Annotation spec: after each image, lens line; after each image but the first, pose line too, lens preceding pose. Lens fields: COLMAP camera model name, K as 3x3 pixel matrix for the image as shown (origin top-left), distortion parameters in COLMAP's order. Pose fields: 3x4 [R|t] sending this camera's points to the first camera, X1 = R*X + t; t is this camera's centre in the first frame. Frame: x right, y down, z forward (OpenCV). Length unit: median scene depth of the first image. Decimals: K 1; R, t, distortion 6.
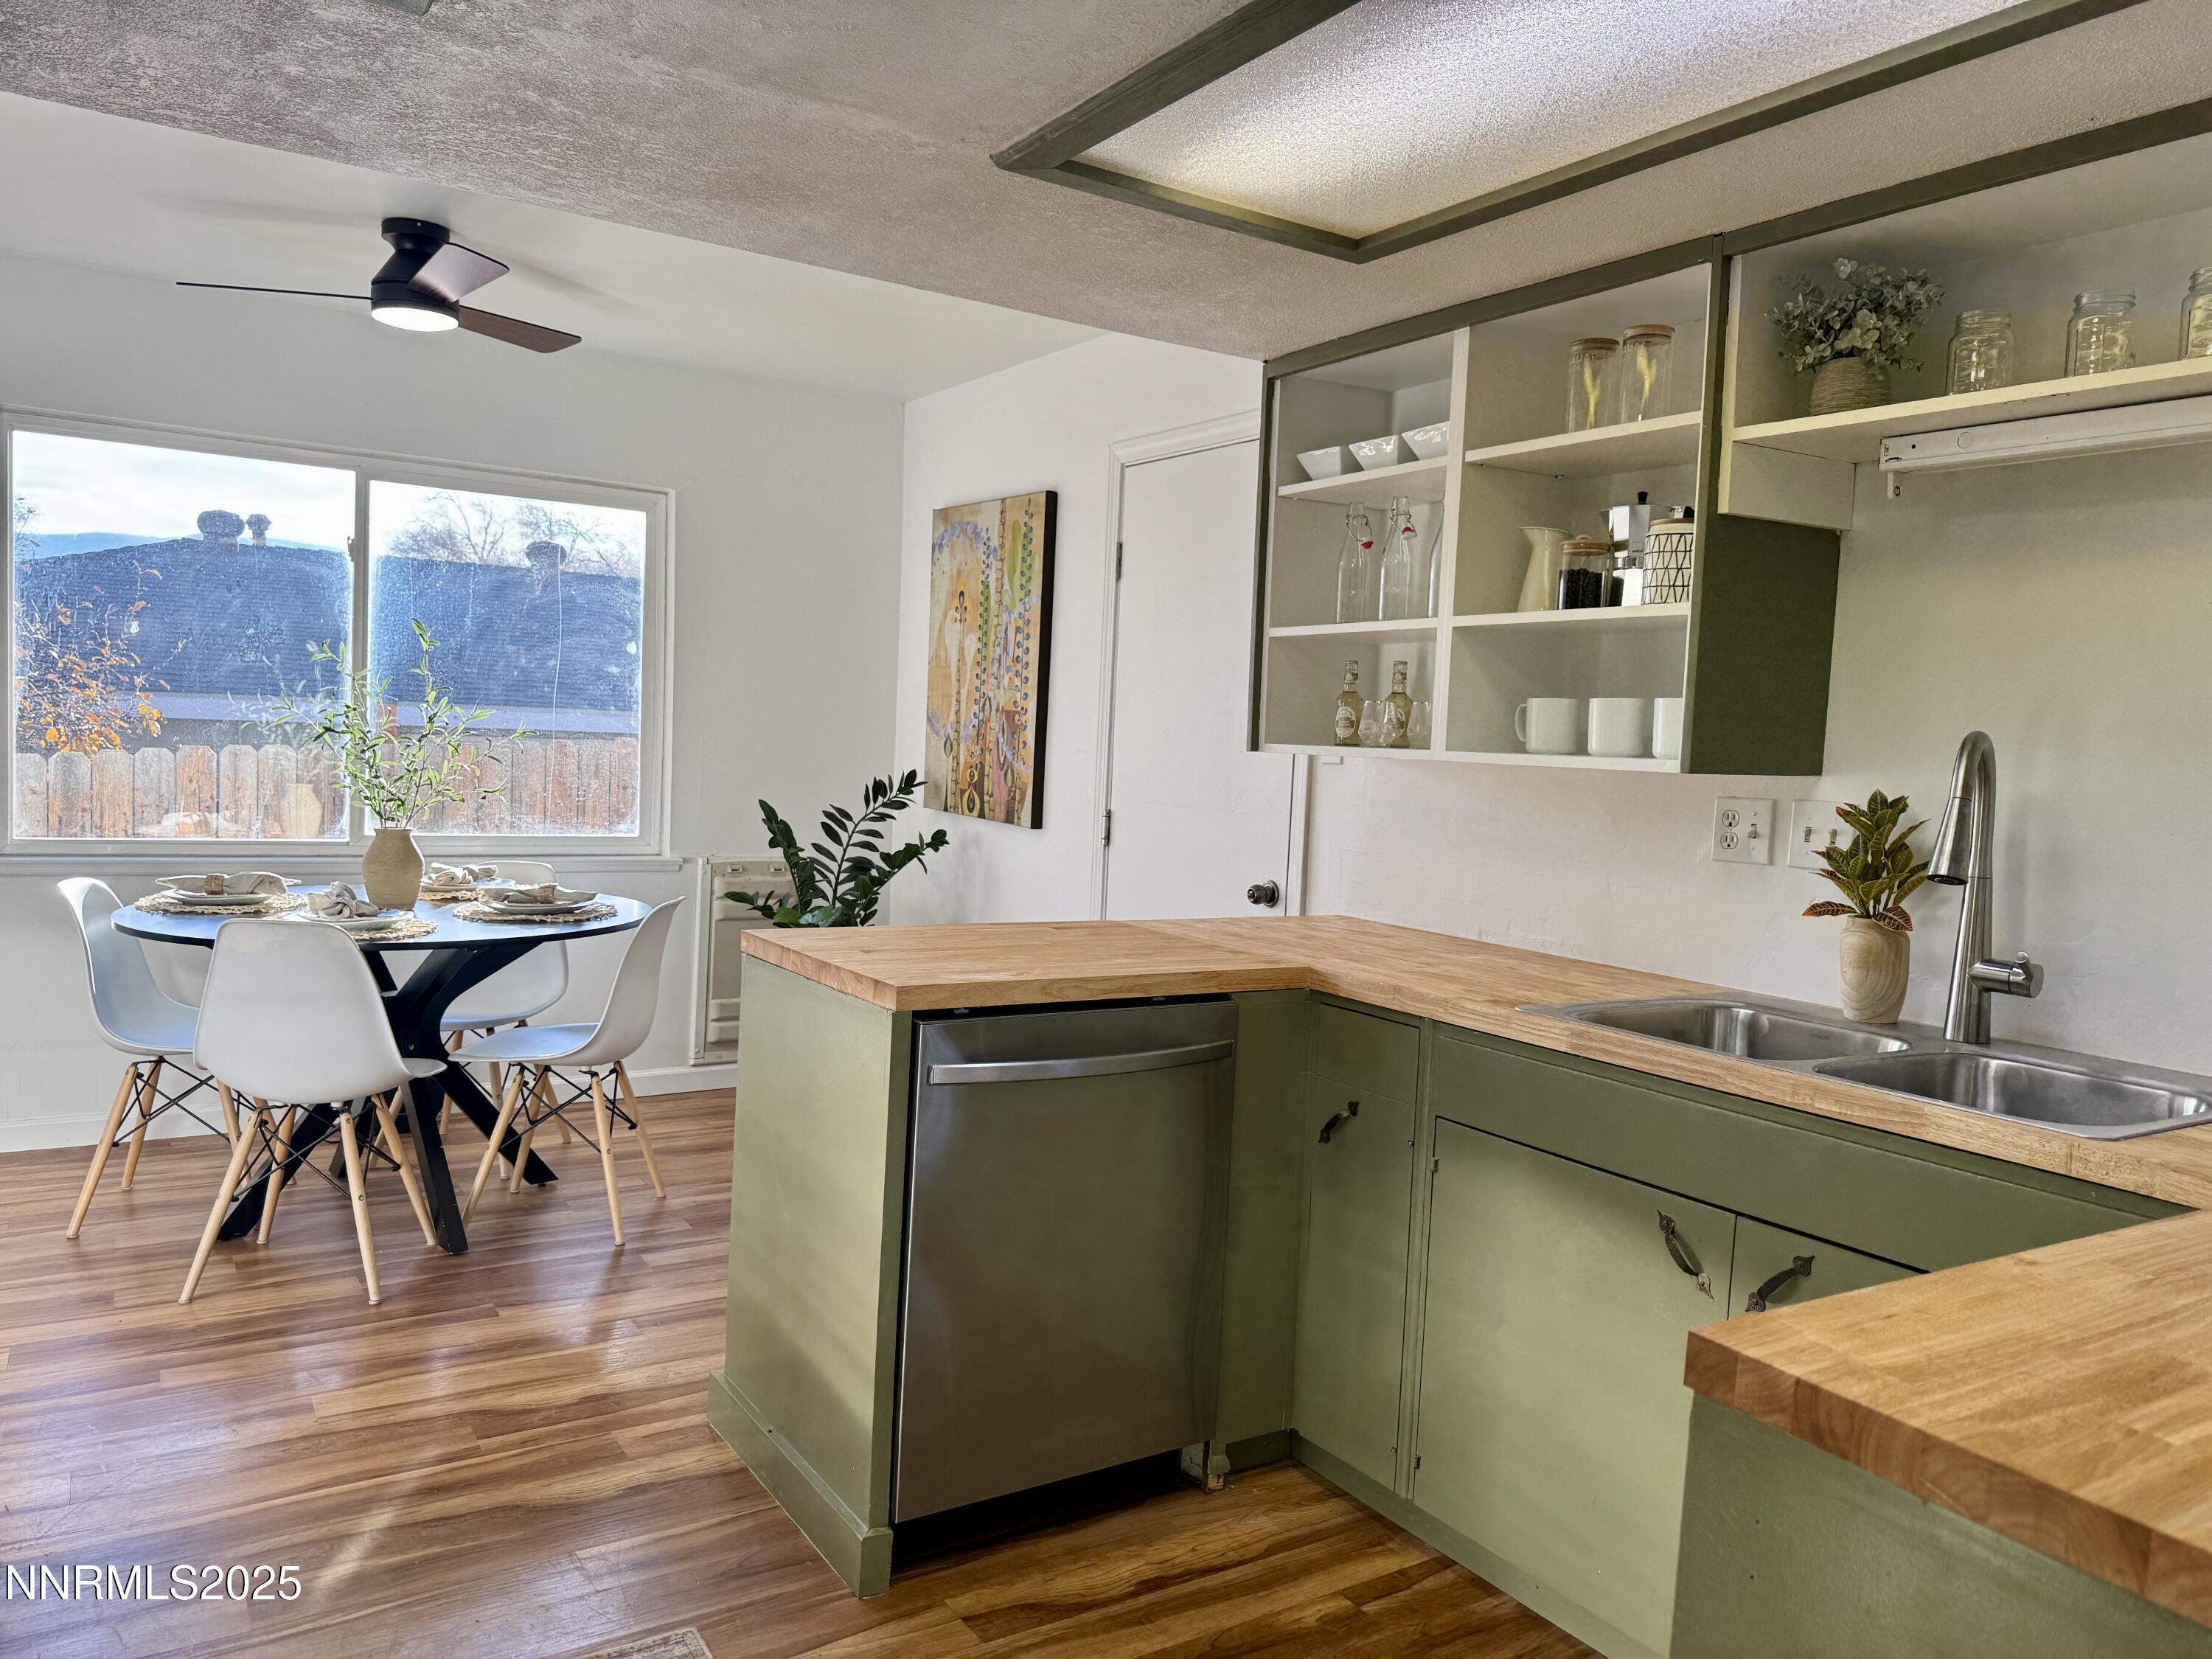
lens RADIAL K [[1581.7, 0, 1106.0], [0, 1581.7, 829.5], [0, 0, 1]] dist [0.100808, -0.113723]
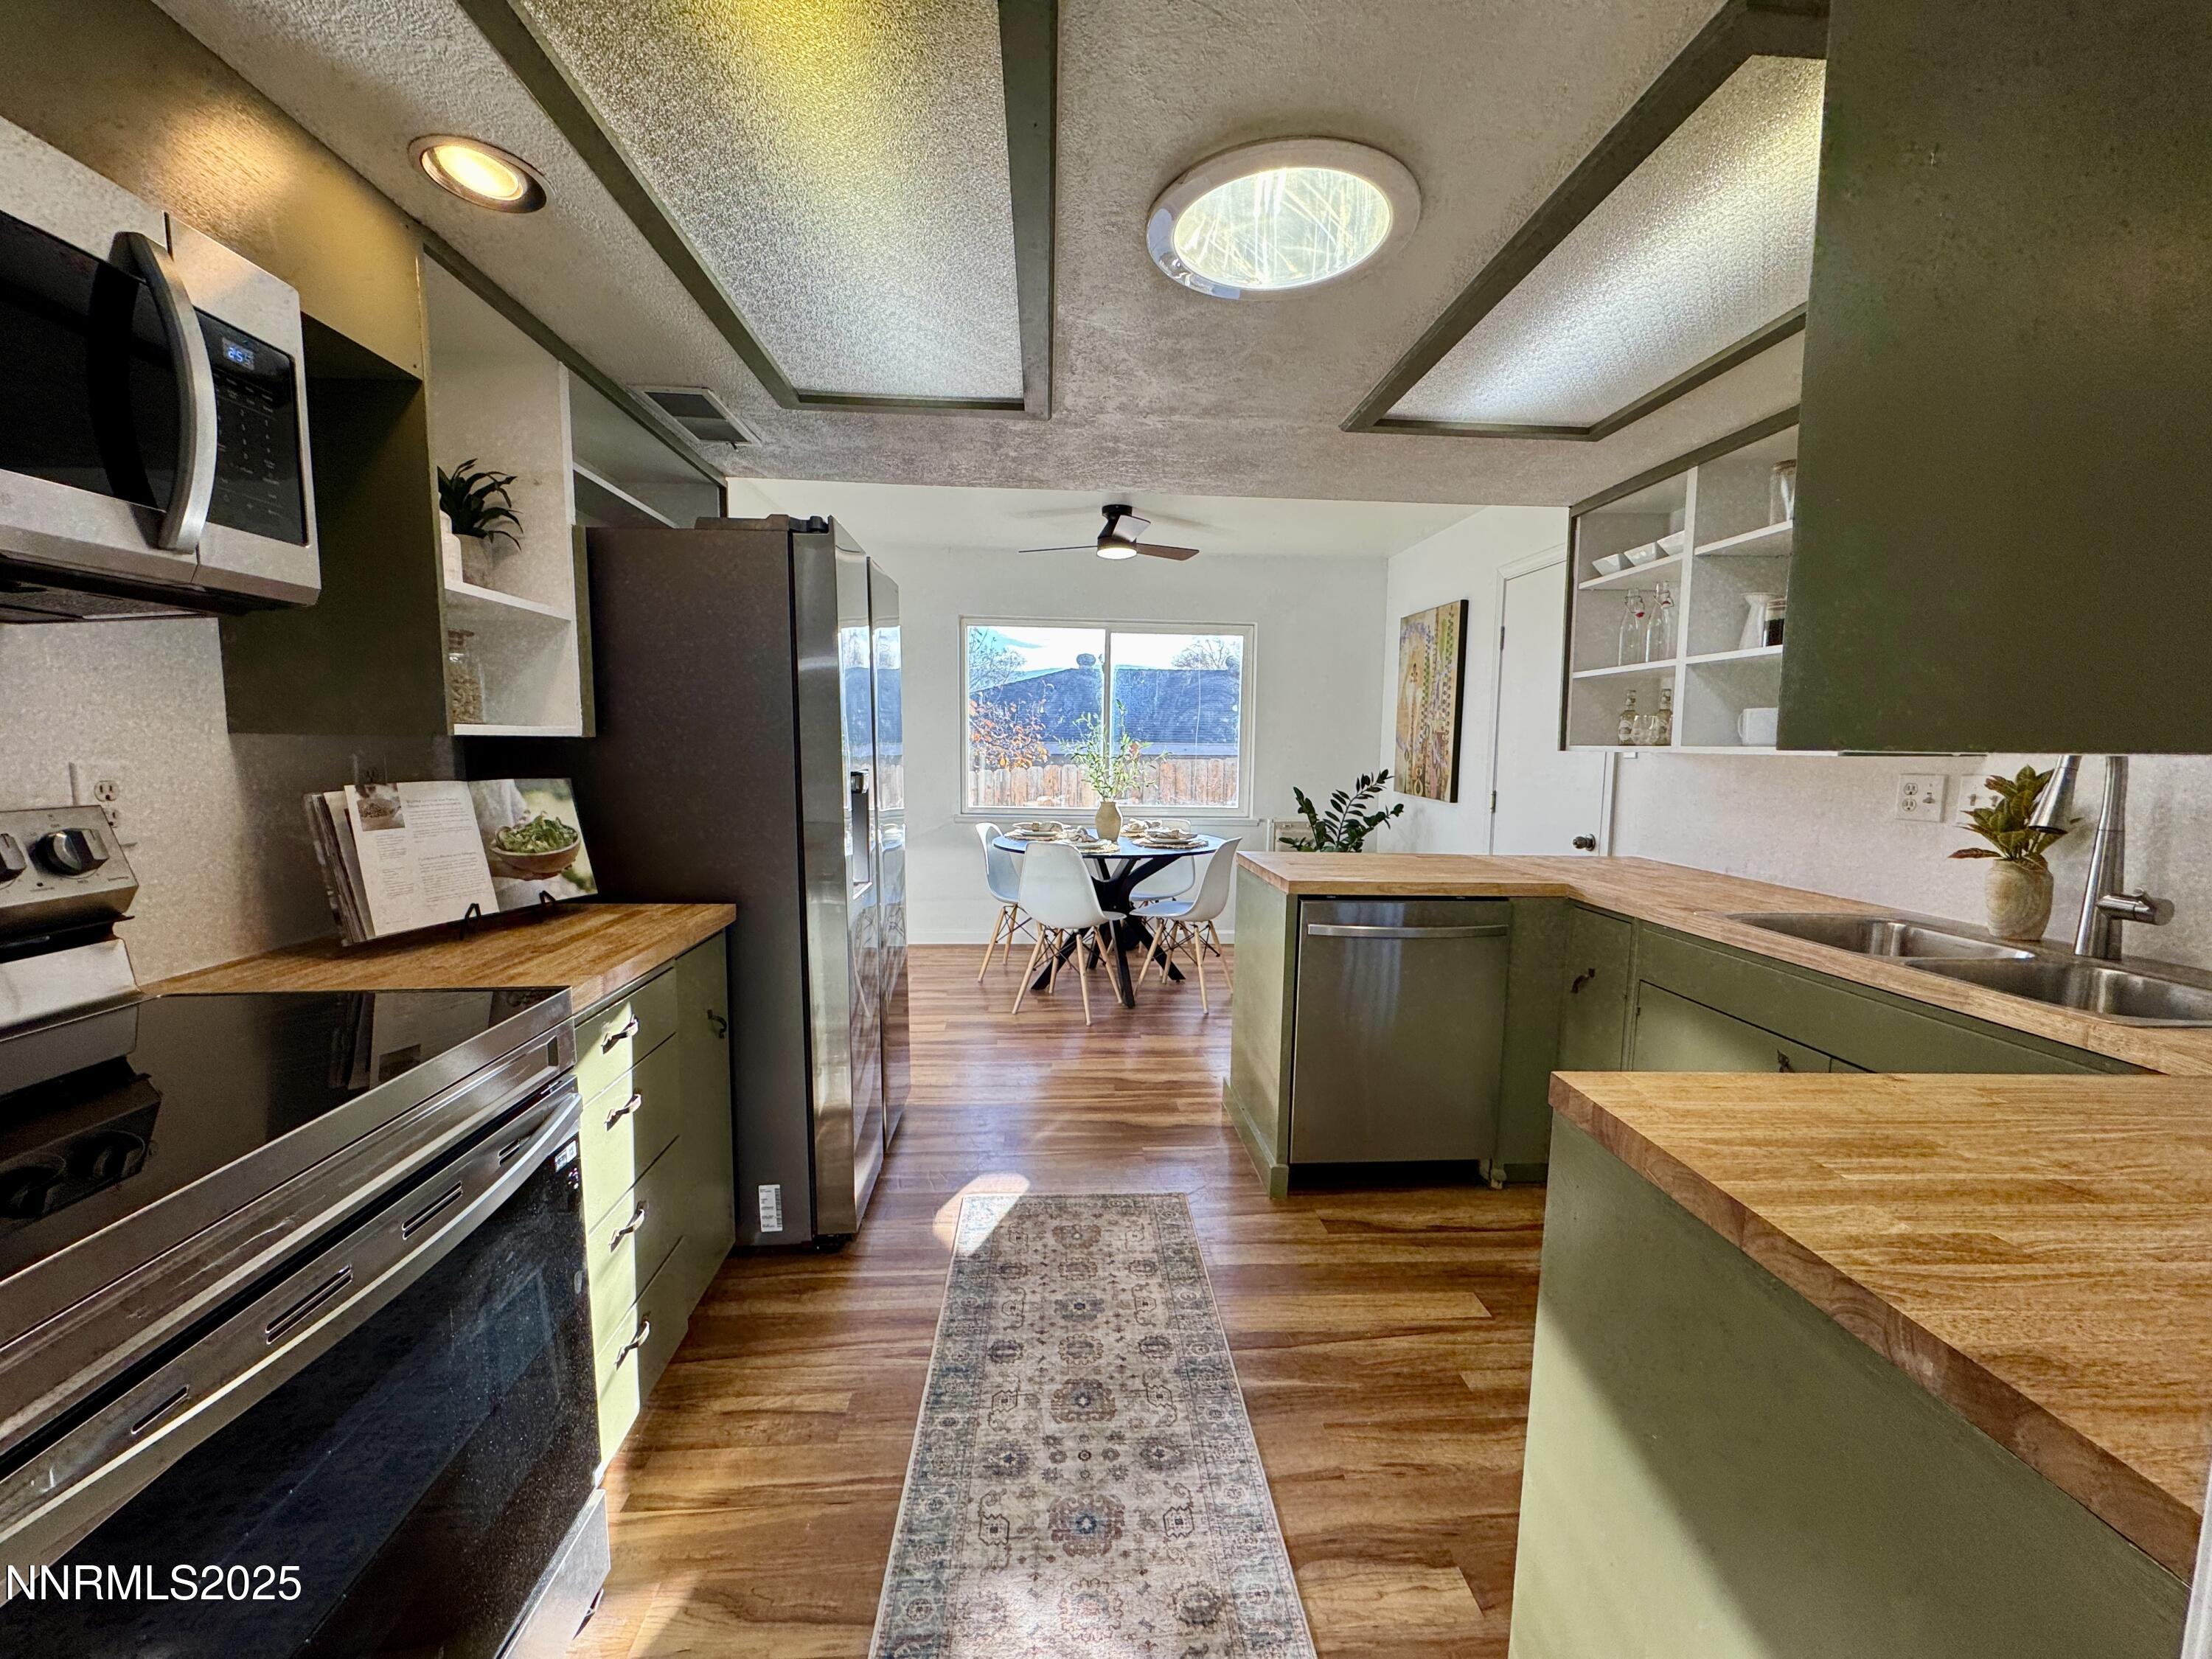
lens RADIAL K [[903.0, 0, 1106.0], [0, 903.0, 829.5], [0, 0, 1]] dist [0.001514, 0.000011]
pose [[0.873581, 0.013826, -0.486481, 0.141438], [-0.003699, 0.999756, 0.021771, 0.011846], [0.486664, -0.017220, 0.873420, -0.020475]]
